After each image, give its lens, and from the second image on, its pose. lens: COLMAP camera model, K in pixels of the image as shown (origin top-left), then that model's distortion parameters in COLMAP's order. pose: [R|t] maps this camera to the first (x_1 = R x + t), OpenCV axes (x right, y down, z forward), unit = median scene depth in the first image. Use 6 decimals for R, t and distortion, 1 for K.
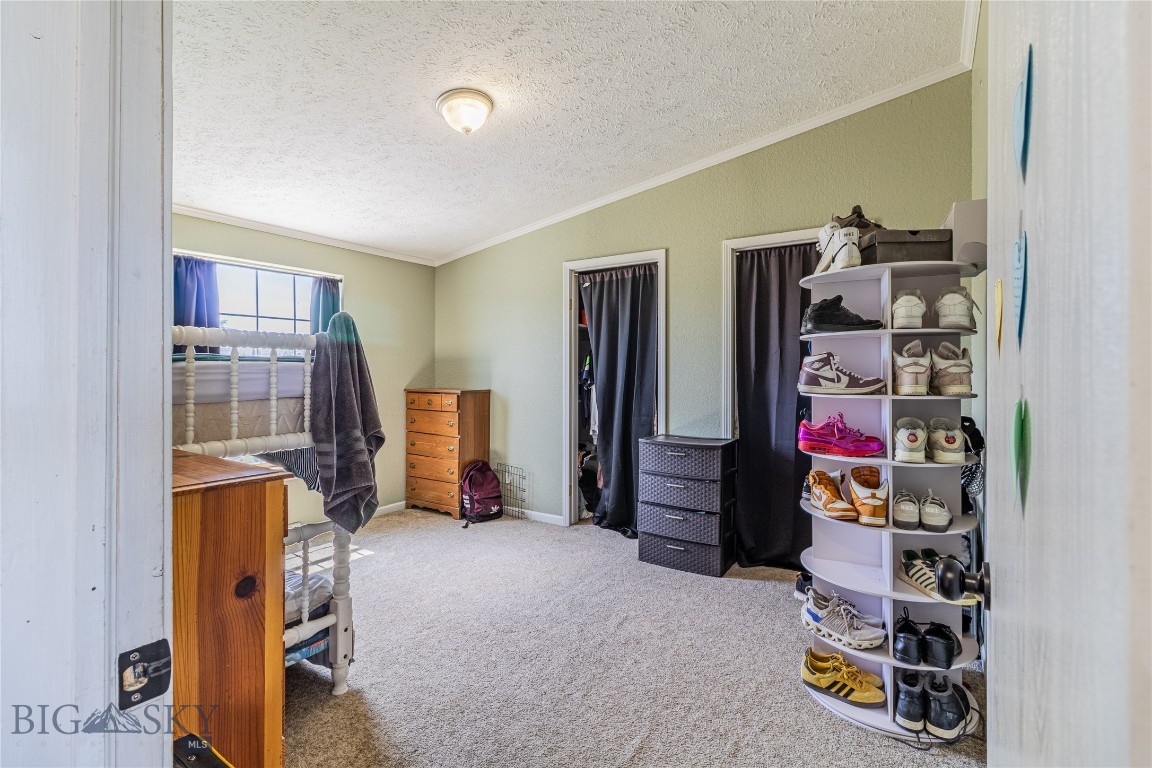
lens RADIAL K [[547.4, 0, 573.1], [0, 547.4, 378.6], [0, 0, 1]] dist [-0.001131, -0.000352]
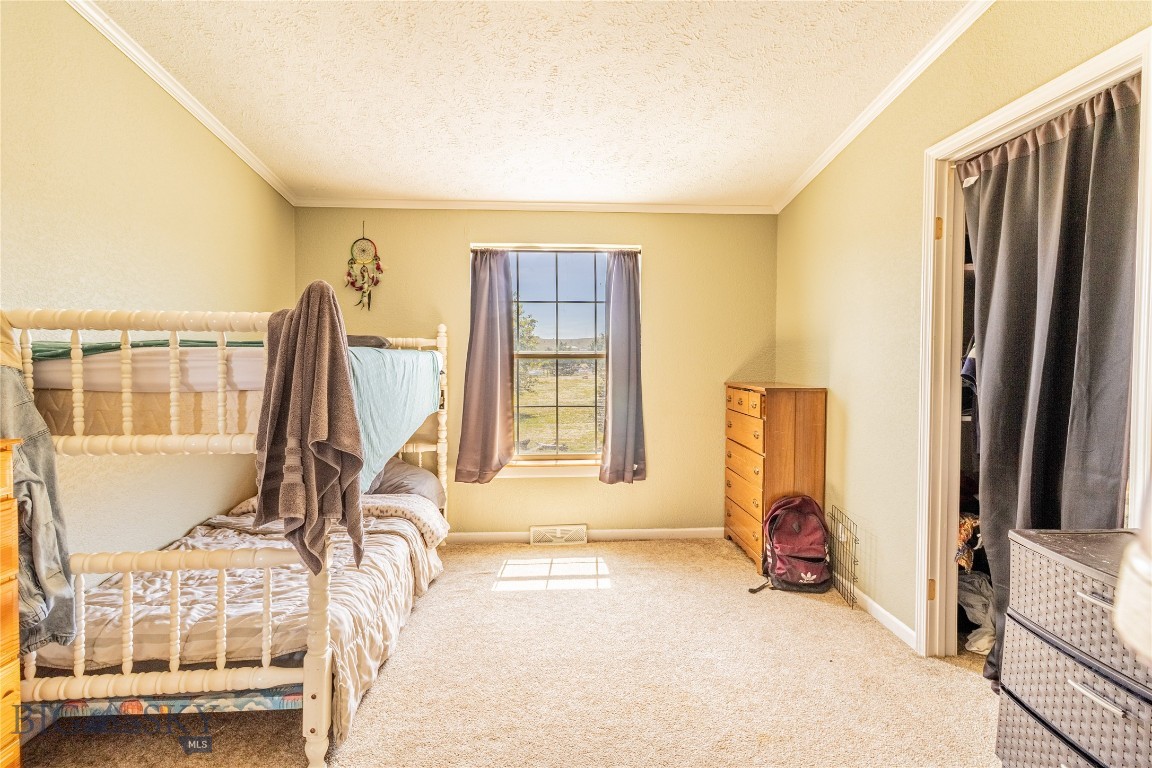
lens RADIAL K [[547.4, 0, 580.4], [0, 547.4, 375.7], [0, 0, 1]] dist [-0.001131, -0.000352]
pose [[0.598513, 0.027270, -0.800649, 0.205641], [-0.013390, 0.999621, 0.024037, -0.006471], [0.801001, -0.003666, 0.598651, 0.424557]]
